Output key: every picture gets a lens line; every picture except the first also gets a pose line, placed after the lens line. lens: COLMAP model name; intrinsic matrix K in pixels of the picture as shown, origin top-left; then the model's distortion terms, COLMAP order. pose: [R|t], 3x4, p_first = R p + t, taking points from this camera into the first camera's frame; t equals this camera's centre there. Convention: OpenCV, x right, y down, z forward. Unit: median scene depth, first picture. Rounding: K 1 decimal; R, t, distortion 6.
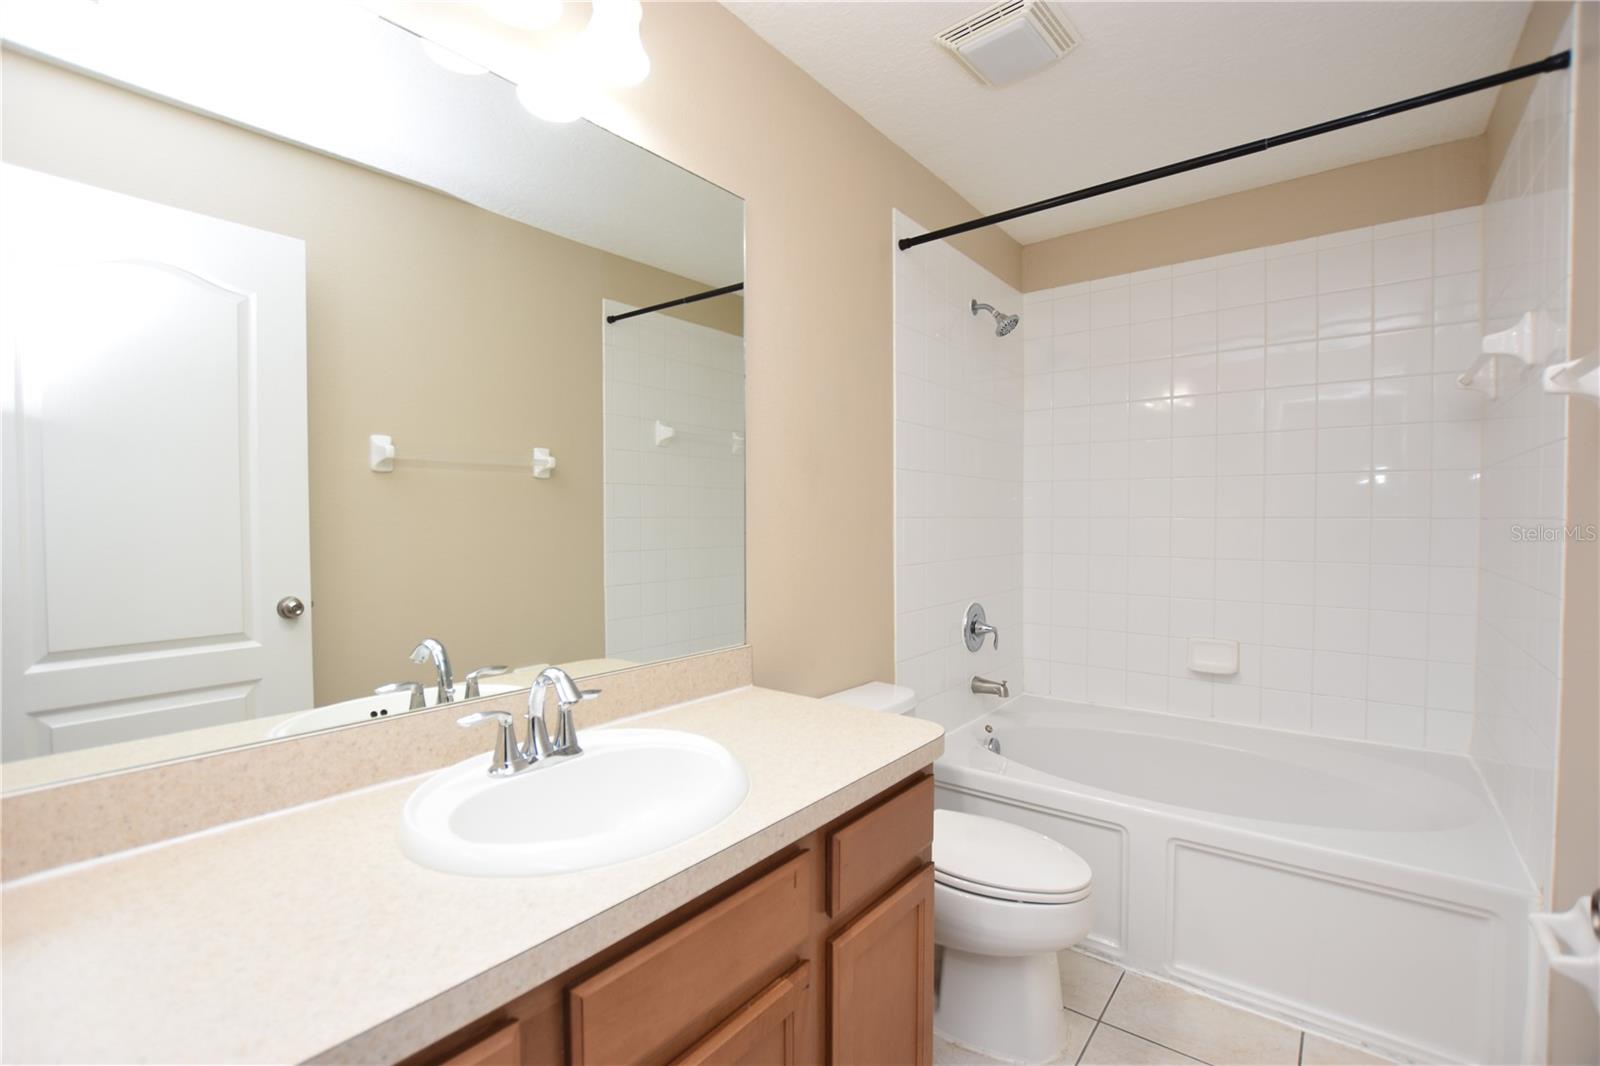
lens RADIAL K [[715.5, 0, 799.0], [0, 715.5, 535.9], [0, 0, 1]] dist [-0.024241, 0.003261]
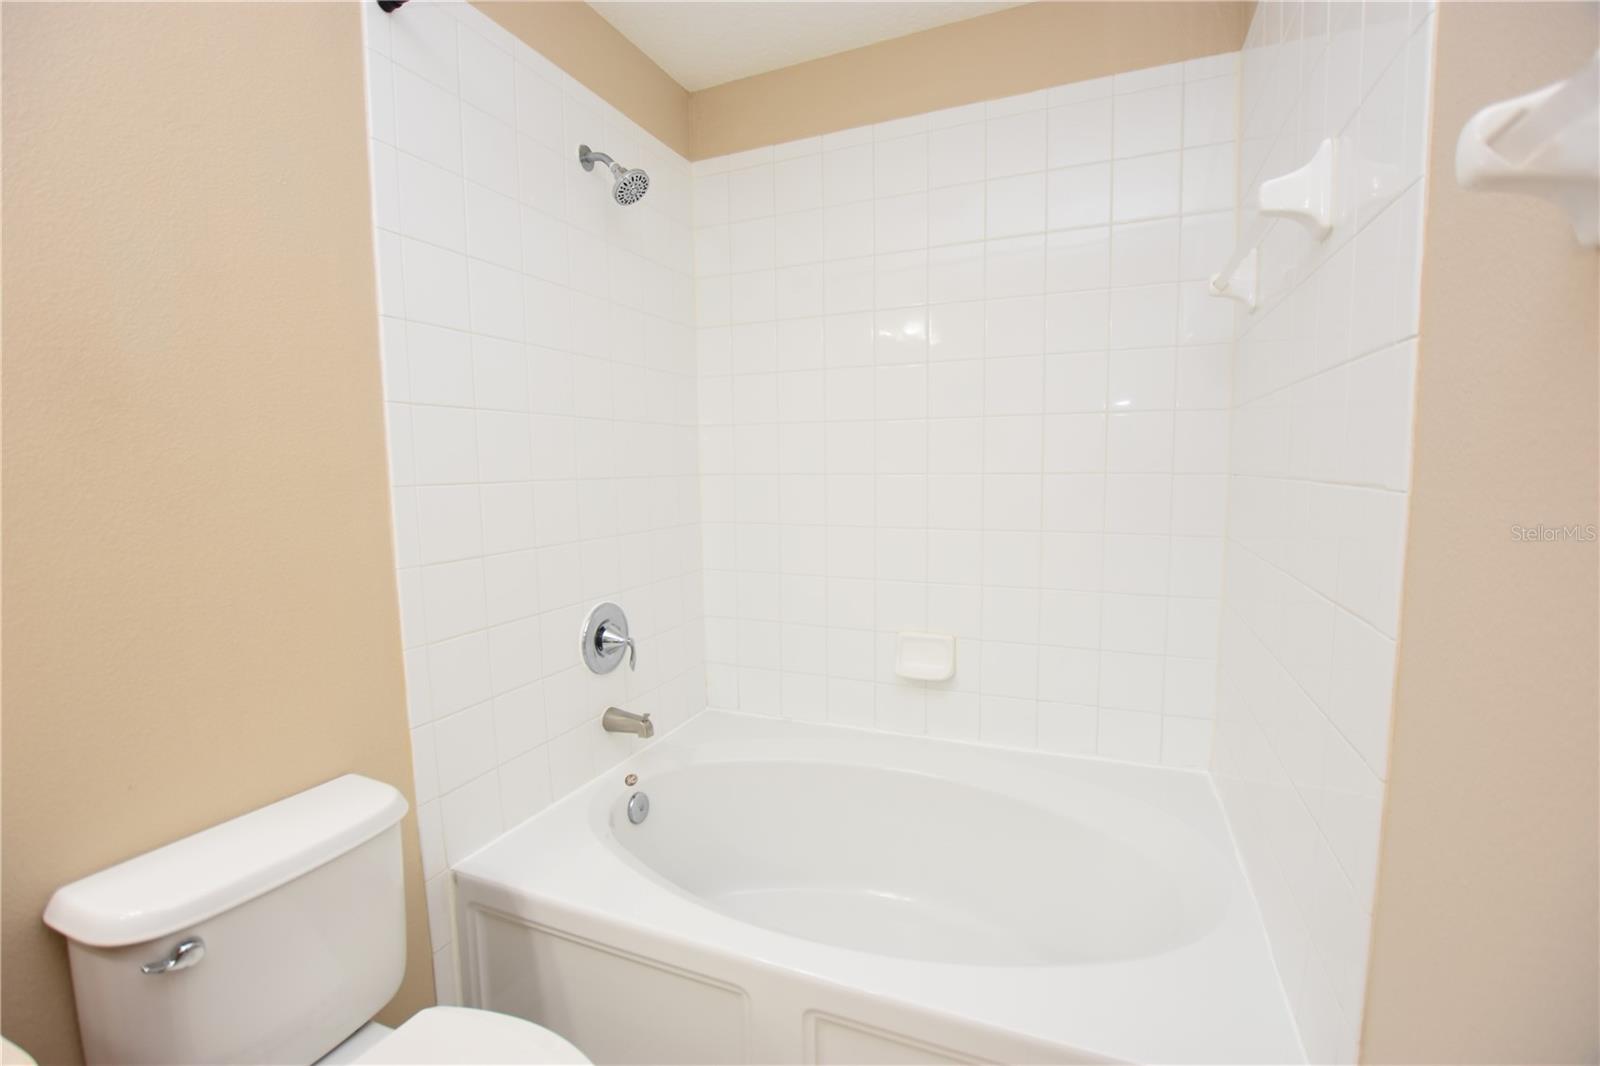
lens RADIAL K [[715.5, 0, 798.1], [0, 715.5, 531.1], [0, 0, 1]] dist [-0.024241, 0.003261]
pose [[0.965652, -0.032687, 0.257775, 0.259621], [0.015773, 0.997600, 0.067414, -0.019131], [-0.259360, -0.061032, 0.963850, 0.304945]]
